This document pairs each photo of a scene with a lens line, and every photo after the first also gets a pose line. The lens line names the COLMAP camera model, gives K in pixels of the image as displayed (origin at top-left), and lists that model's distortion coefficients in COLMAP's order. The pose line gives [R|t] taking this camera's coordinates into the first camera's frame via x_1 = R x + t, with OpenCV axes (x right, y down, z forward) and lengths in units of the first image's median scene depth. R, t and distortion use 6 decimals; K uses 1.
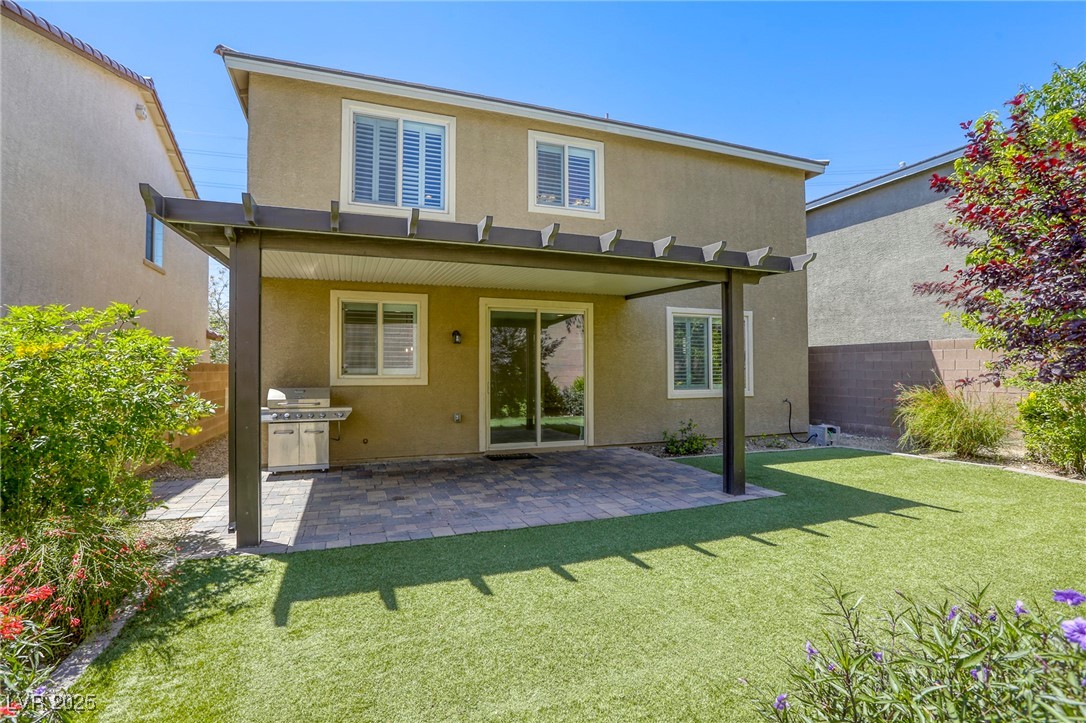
lens RADIAL K [[502.9, 0, 540.8], [0, 502.9, 359.7], [0, 0, 1]] dist [-0.033537, 0.007188]
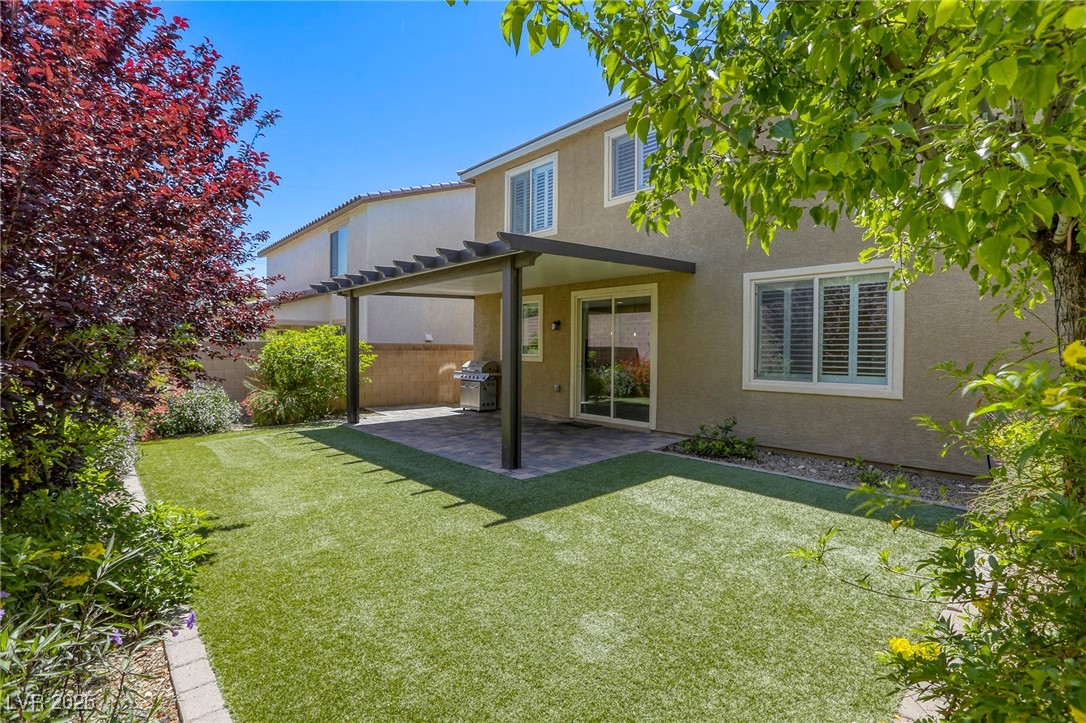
lens RADIAL K [[502.9, 0, 542.1], [0, 502.9, 359.7], [0, 0, 1]] dist [-0.033537, 0.007188]
pose [[0.385459, 0.021751, -0.922469, 0.941040], [0.012362, 0.999511, 0.028733, 0.004540], [0.922642, -0.022479, 0.385001, 0.442920]]
